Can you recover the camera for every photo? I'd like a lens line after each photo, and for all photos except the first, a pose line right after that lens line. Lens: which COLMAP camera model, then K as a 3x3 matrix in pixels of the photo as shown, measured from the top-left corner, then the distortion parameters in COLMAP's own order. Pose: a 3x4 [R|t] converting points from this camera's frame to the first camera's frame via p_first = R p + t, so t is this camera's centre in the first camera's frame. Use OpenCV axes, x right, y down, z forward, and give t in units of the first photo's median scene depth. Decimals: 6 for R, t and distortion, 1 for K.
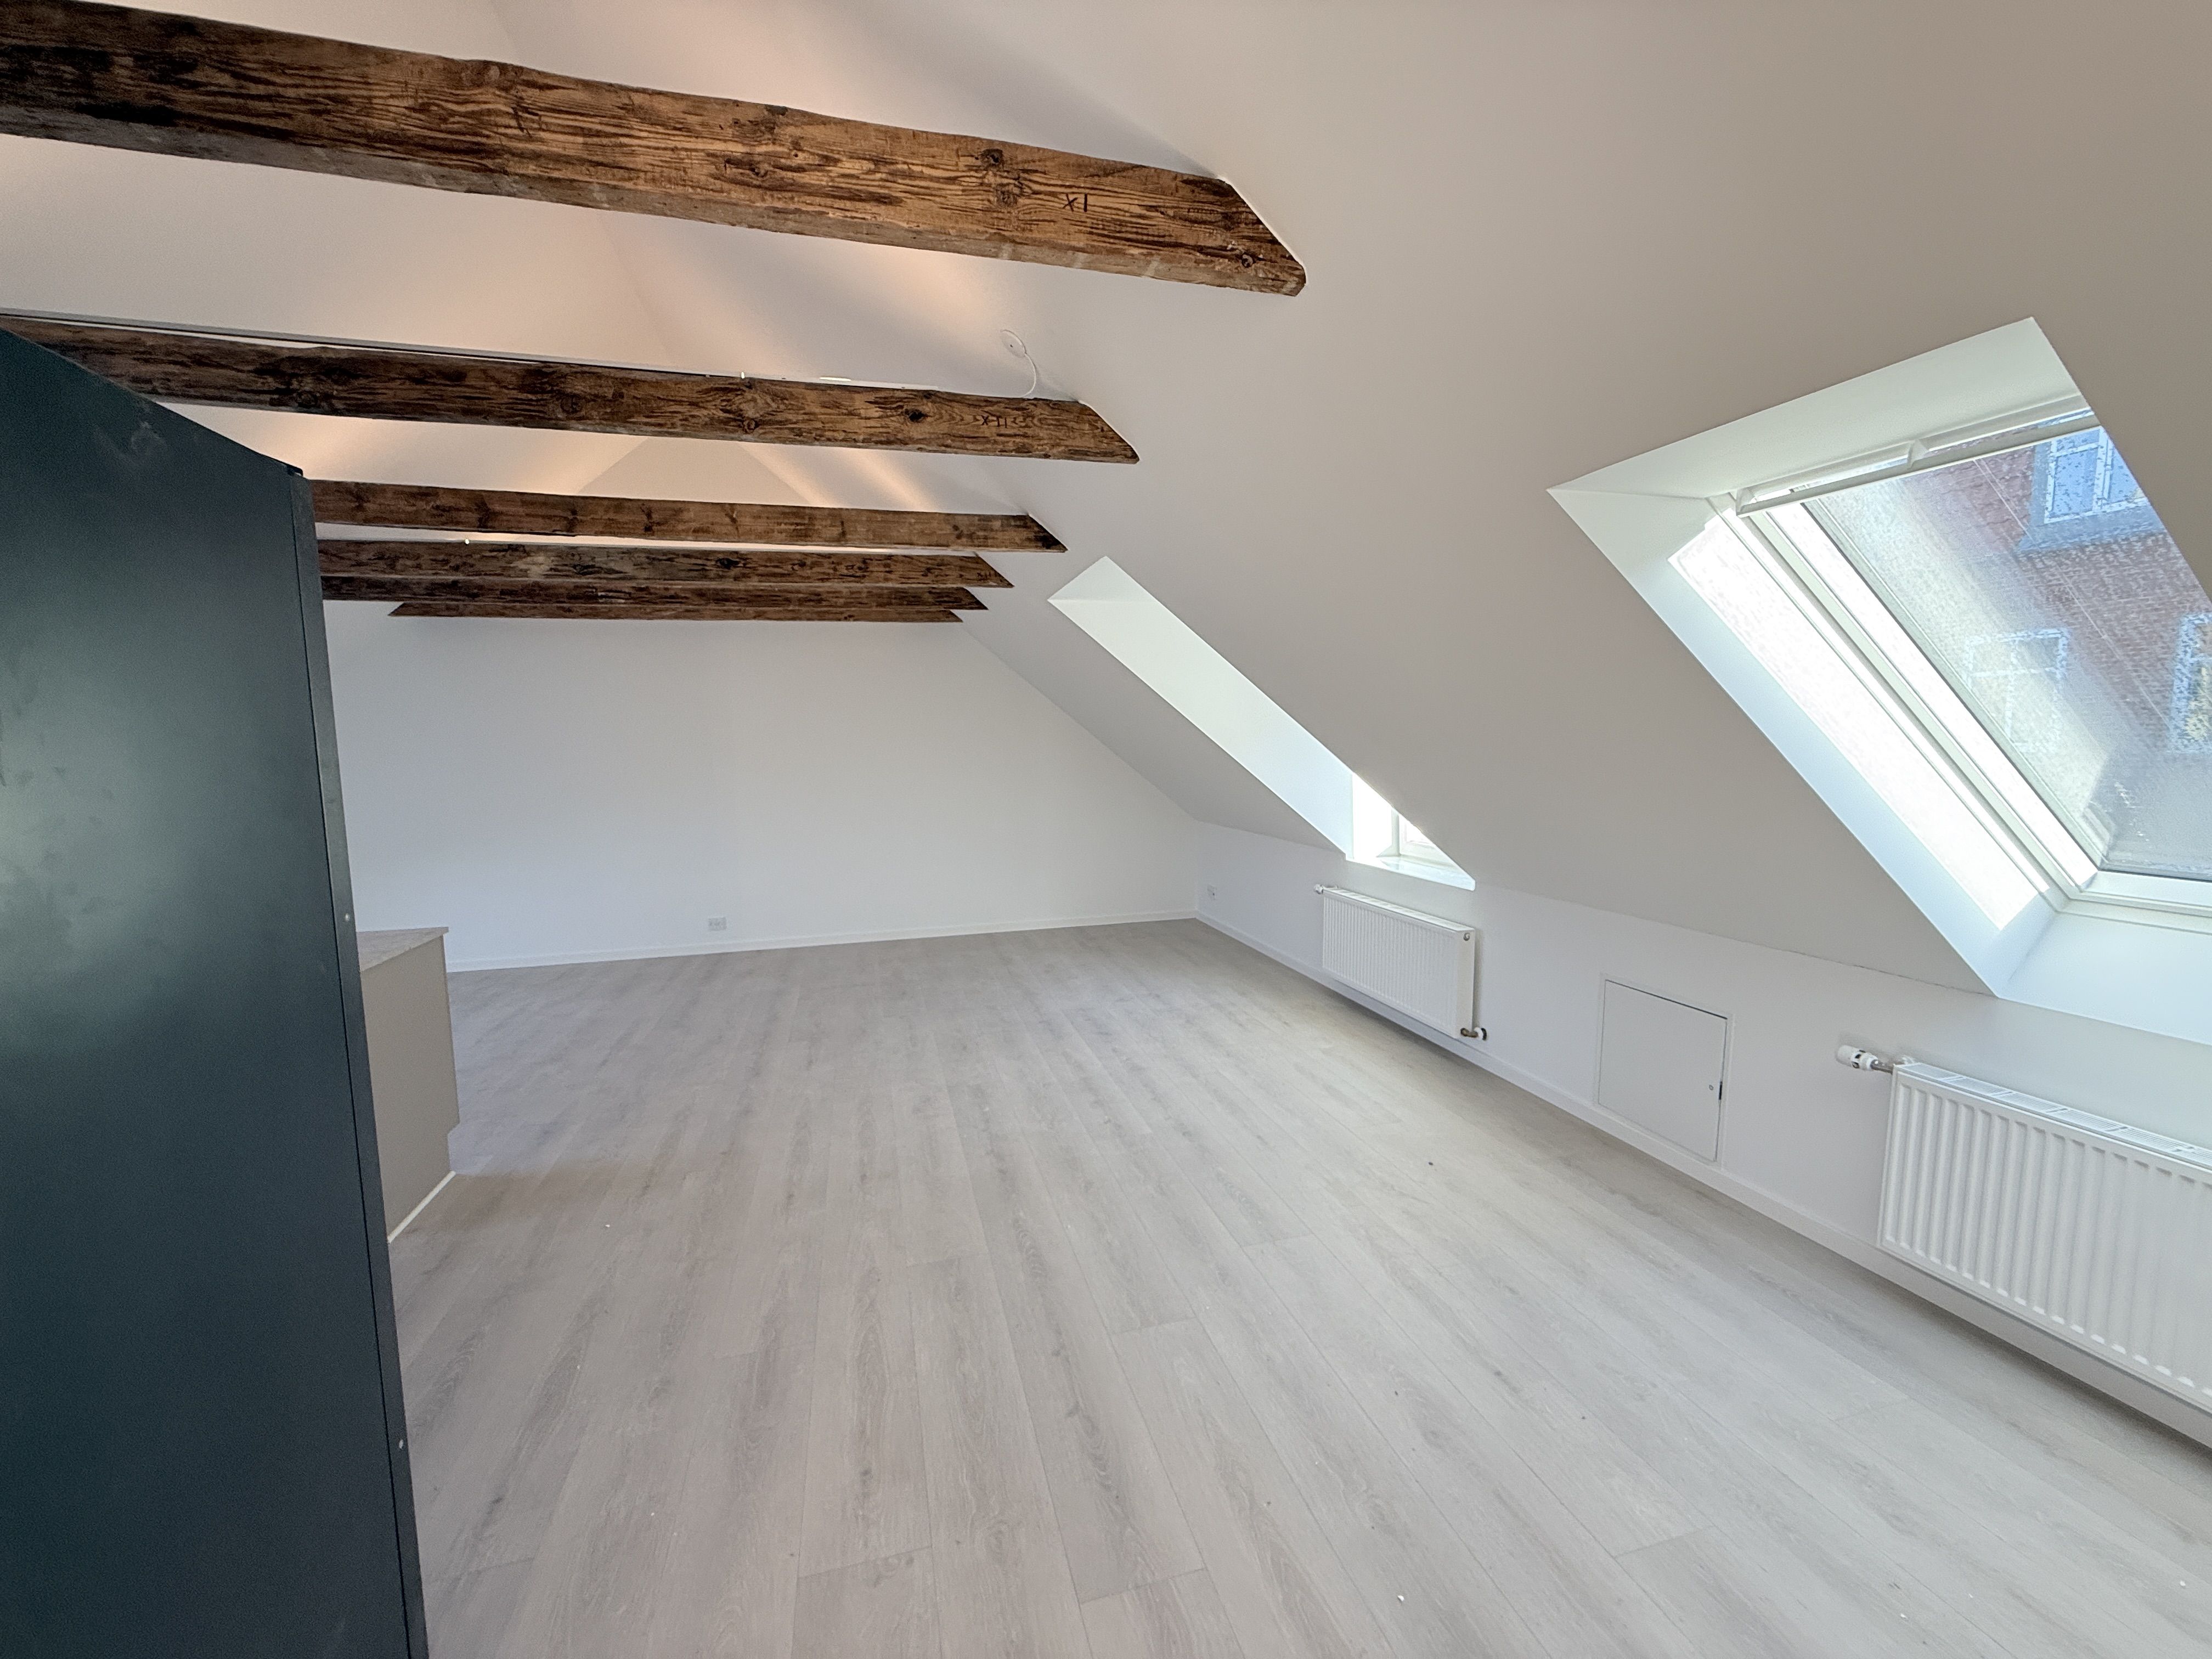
lens RADIAL K [[877.0, 0, 1099.1], [0, 877.0, 829.2], [0, 0, 1]] dist [0.000445, 0.000239]
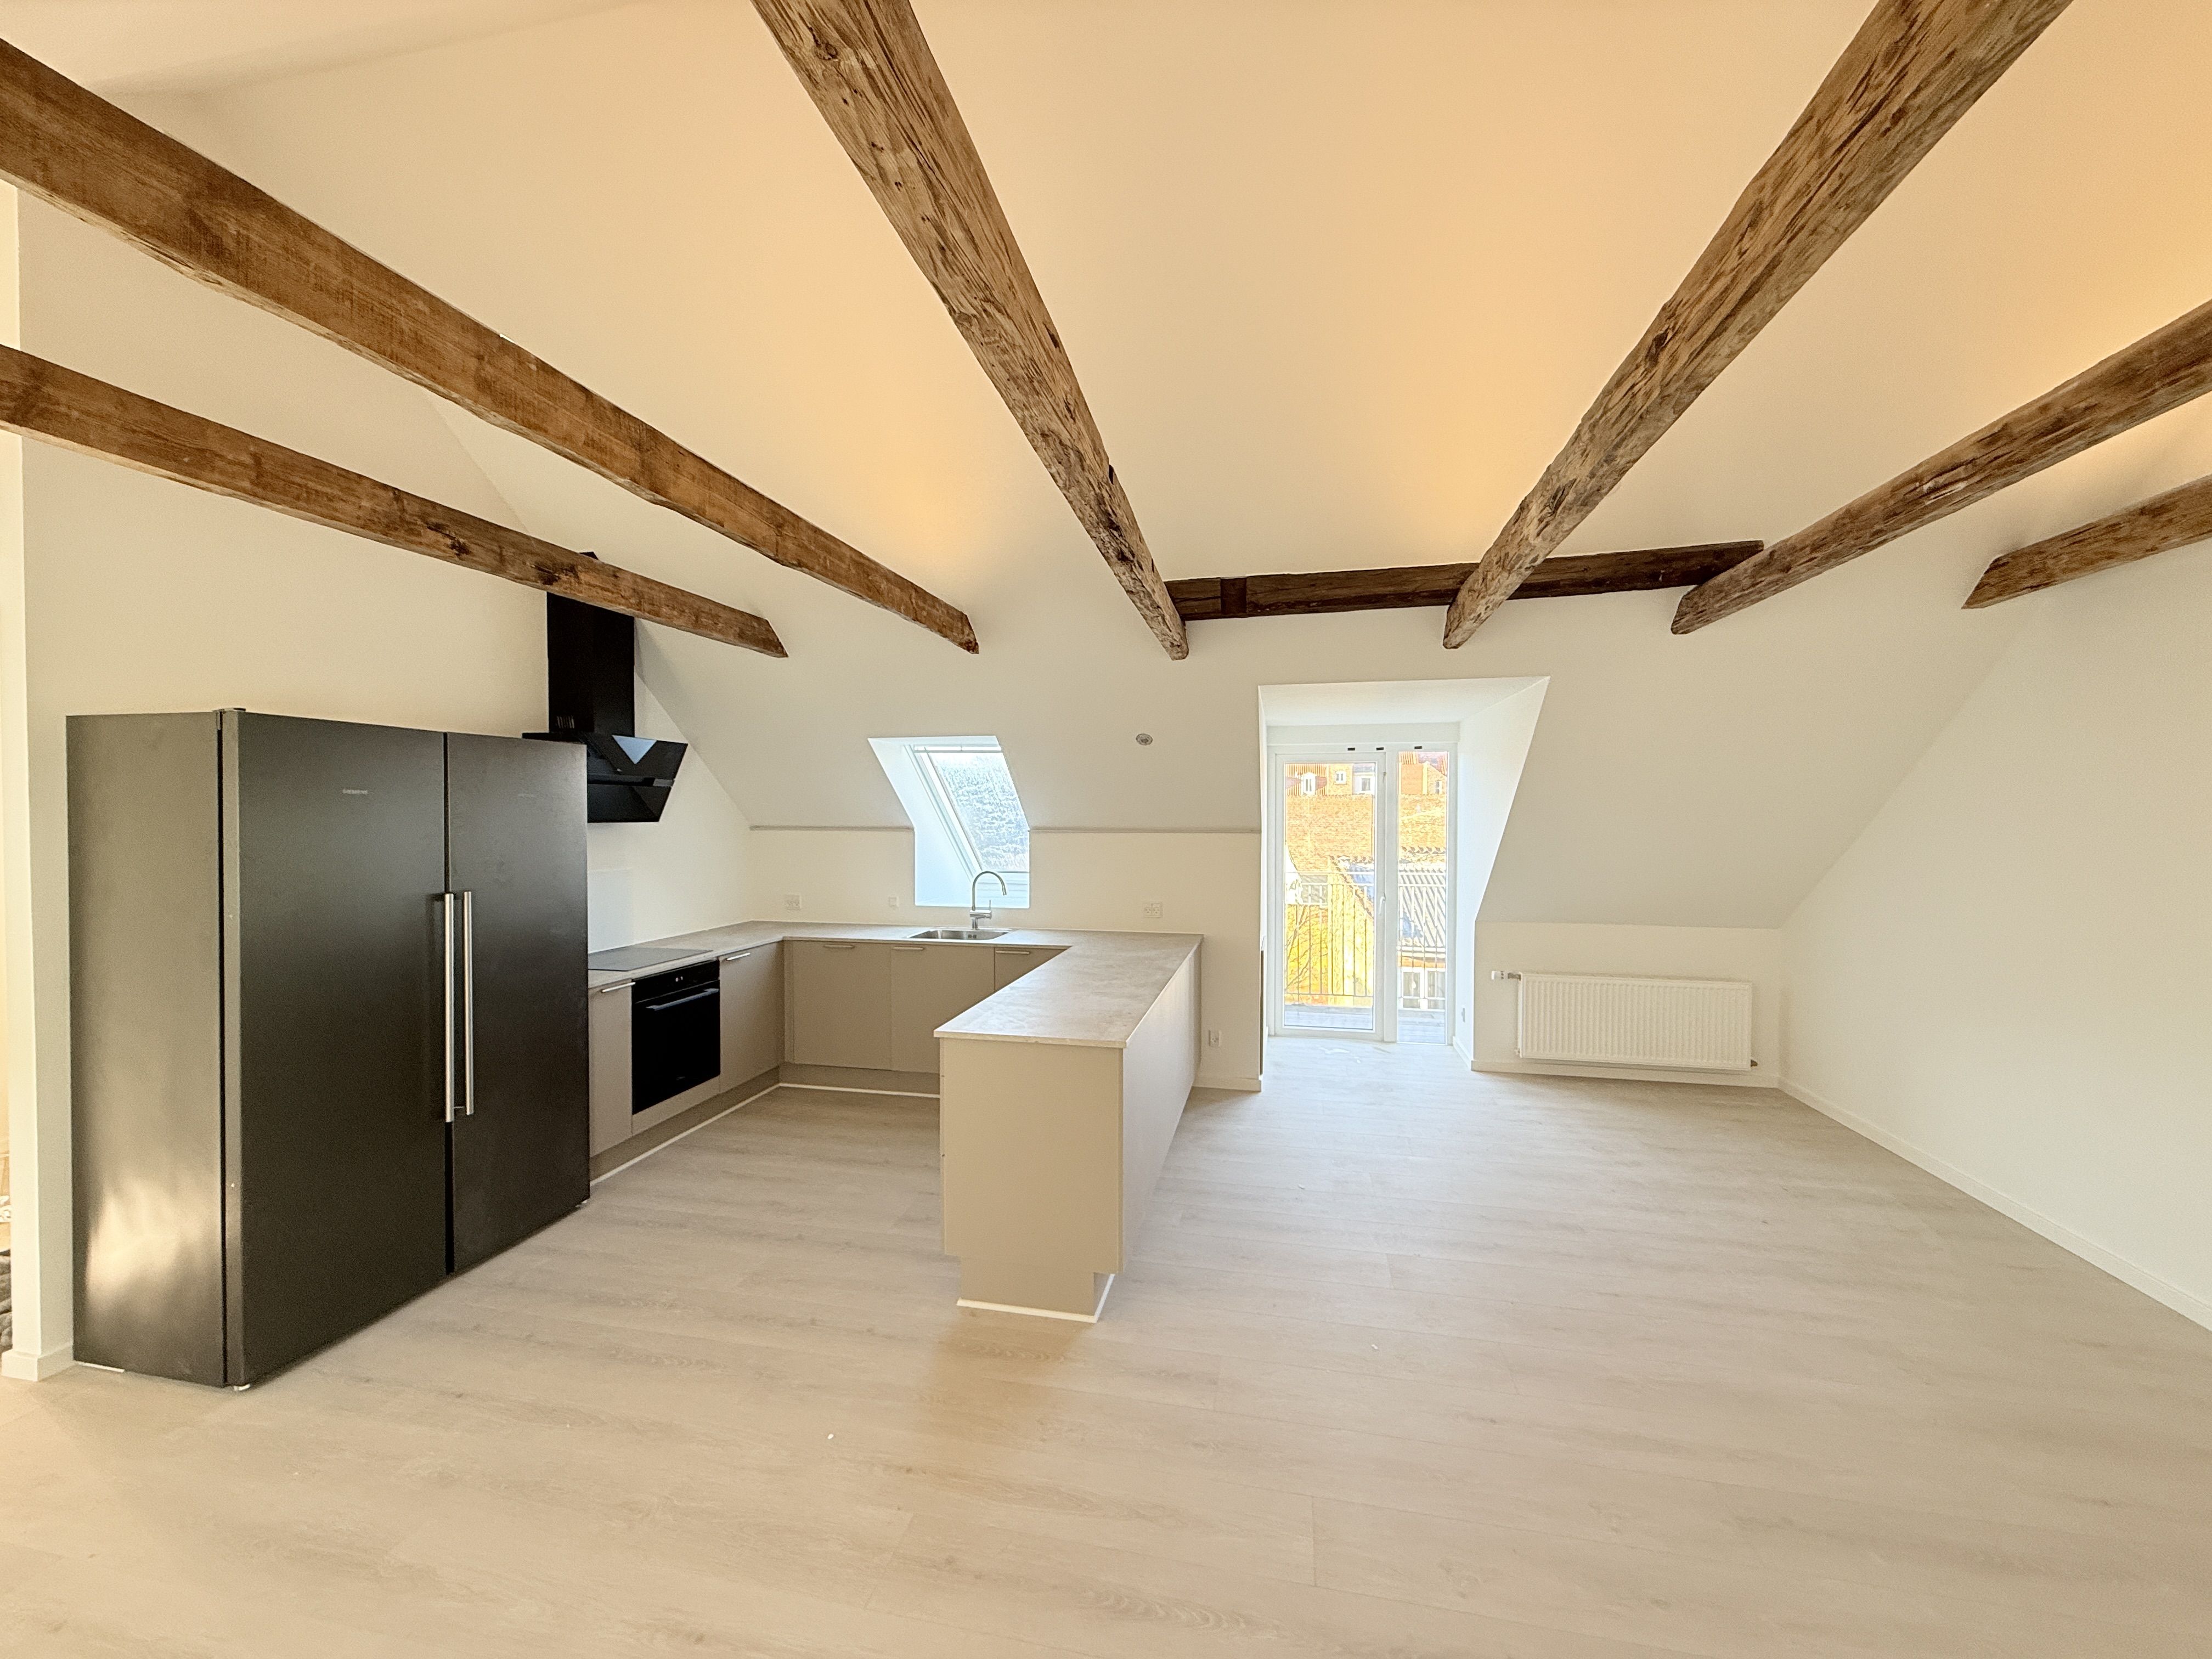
lens RADIAL K [[877.0, 0, 1099.1], [0, 877.0, 829.2], [0, 0, 1]] dist [0.000445, 0.000239]
pose [[-0.459275, 0.031314, -0.887742, 0.013783], [-0.082966, 0.993498, 0.077967, -0.140838], [0.884411, 0.109461, -0.453690, 1.205364]]
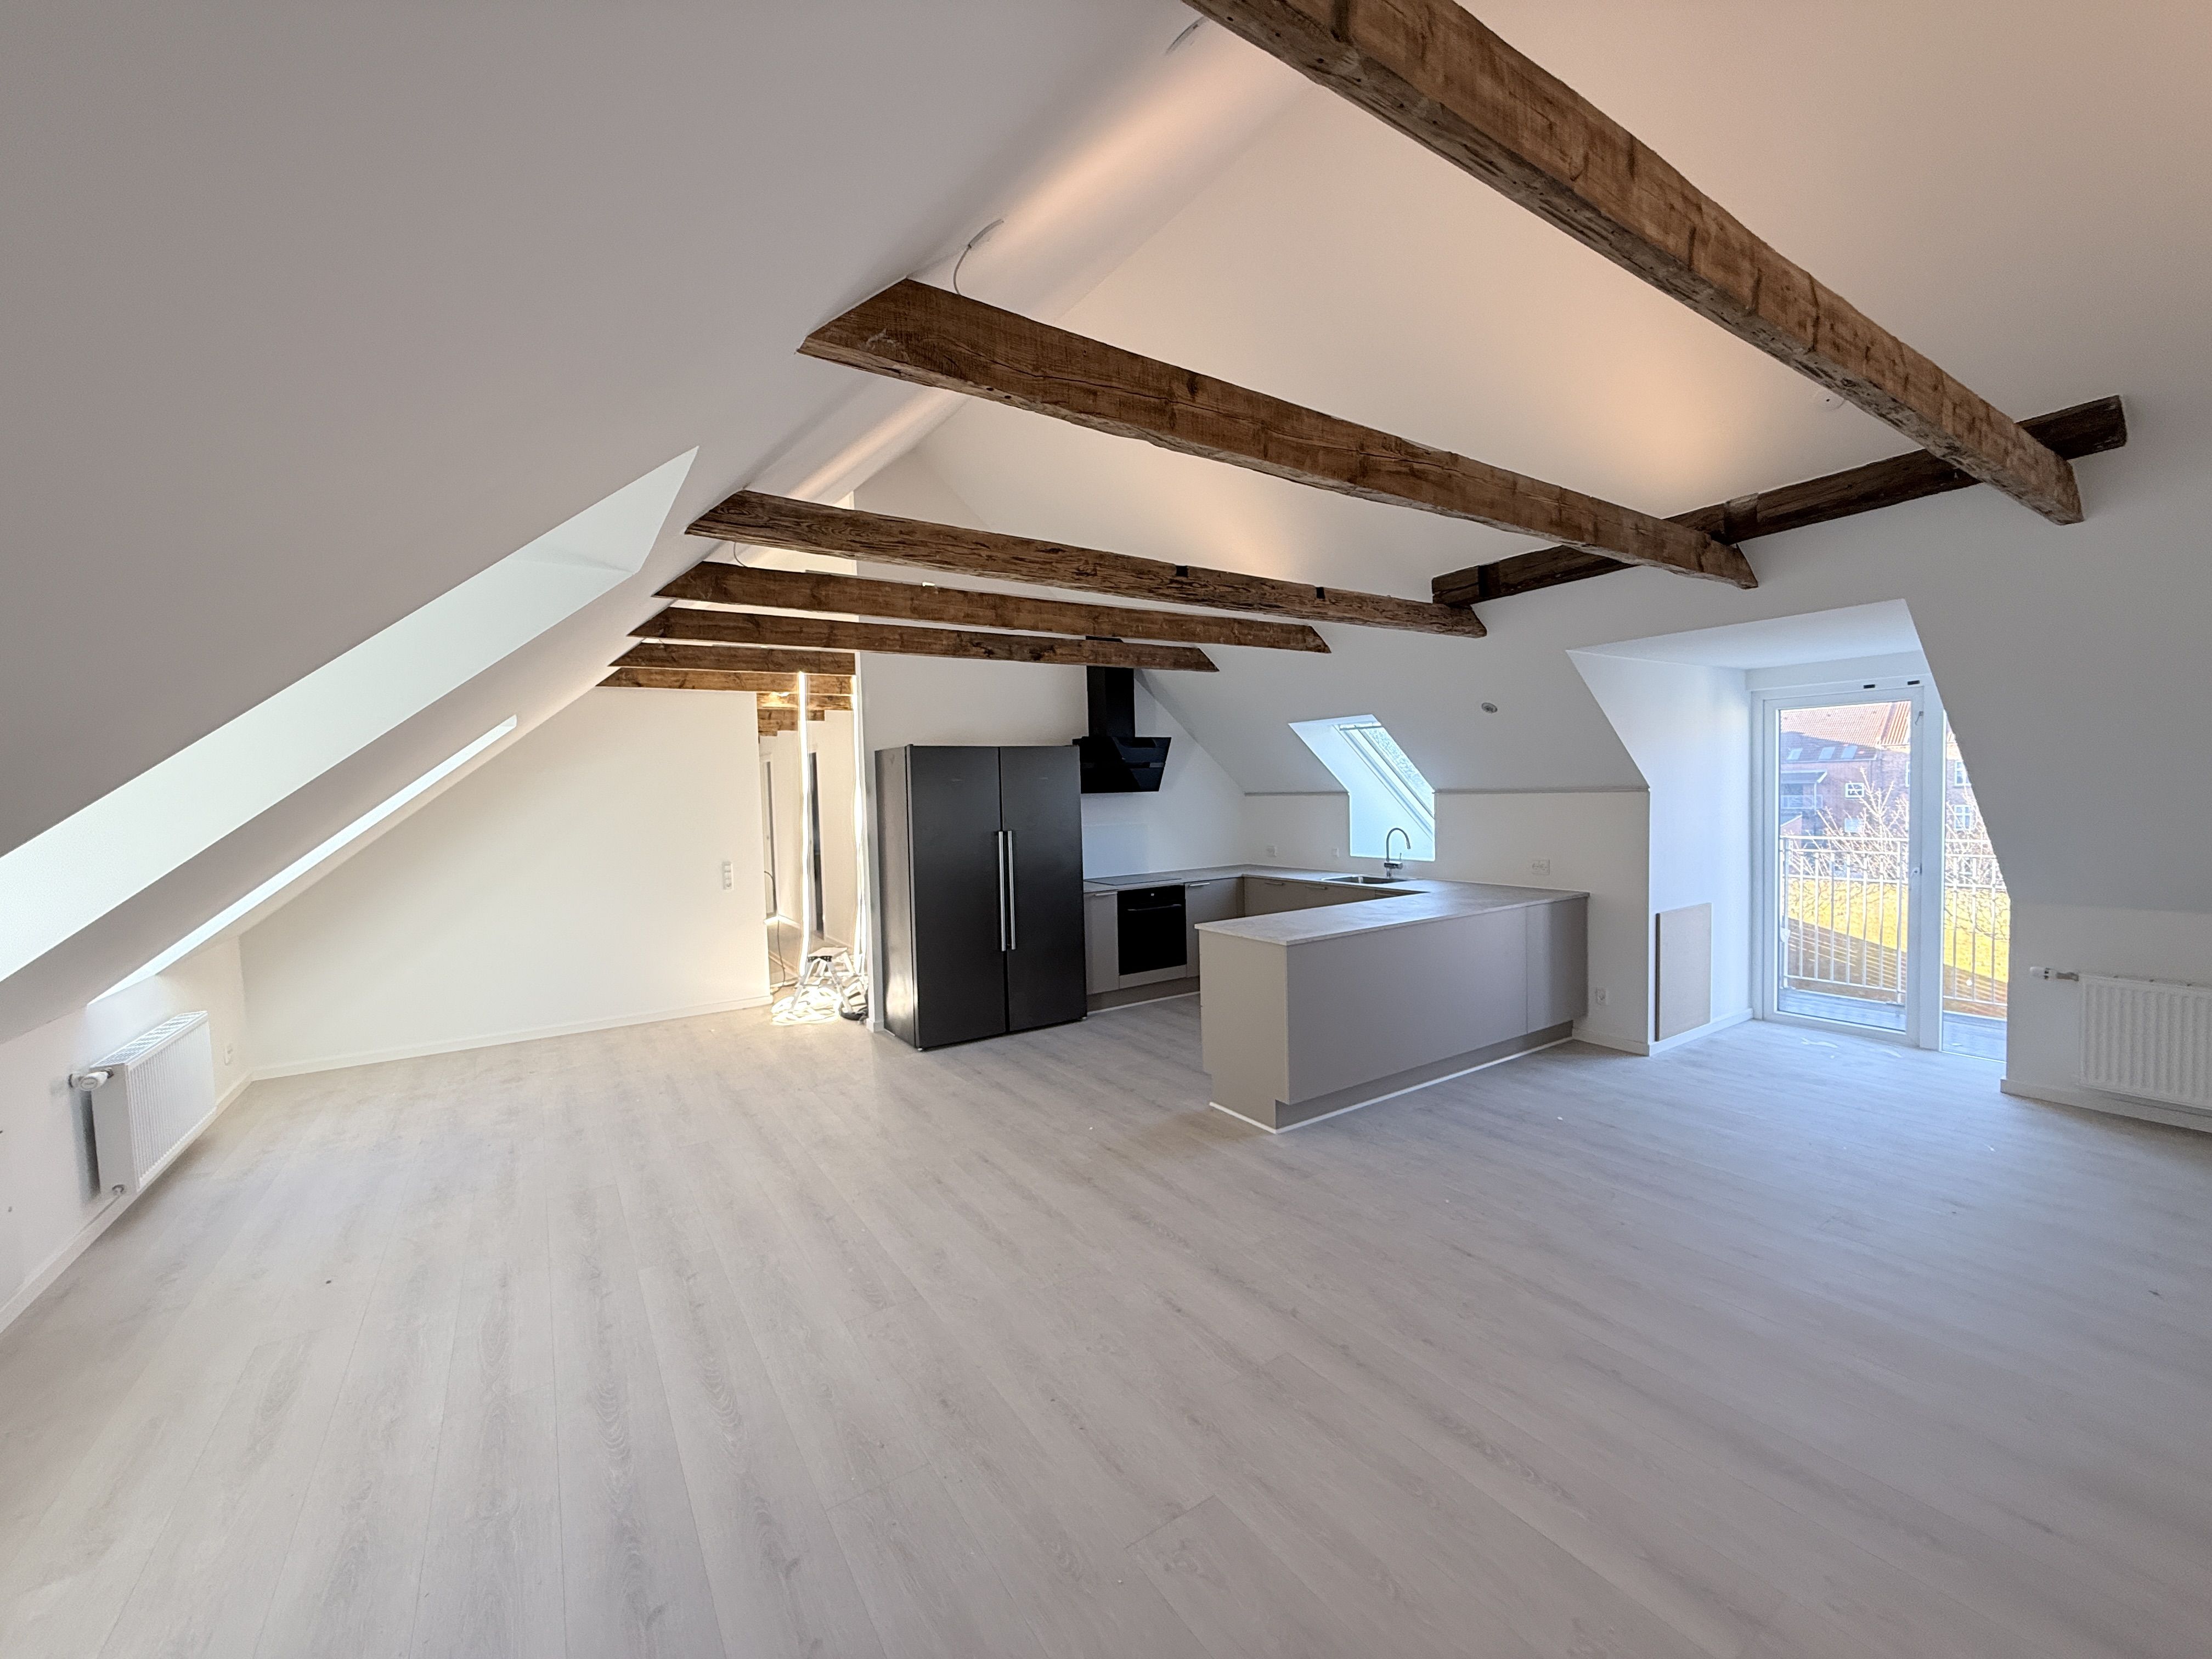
lens RADIAL K [[877.0, 0, 1099.1], [0, 877.0, 829.2], [0, 0, 1]] dist [0.000445, 0.000239]
pose [[-0.950971, 0.055454, -0.304267, -0.126641], [0.011074, 0.989269, 0.145686, -0.196342], [0.309080, 0.135174, -0.941381, 1.828128]]
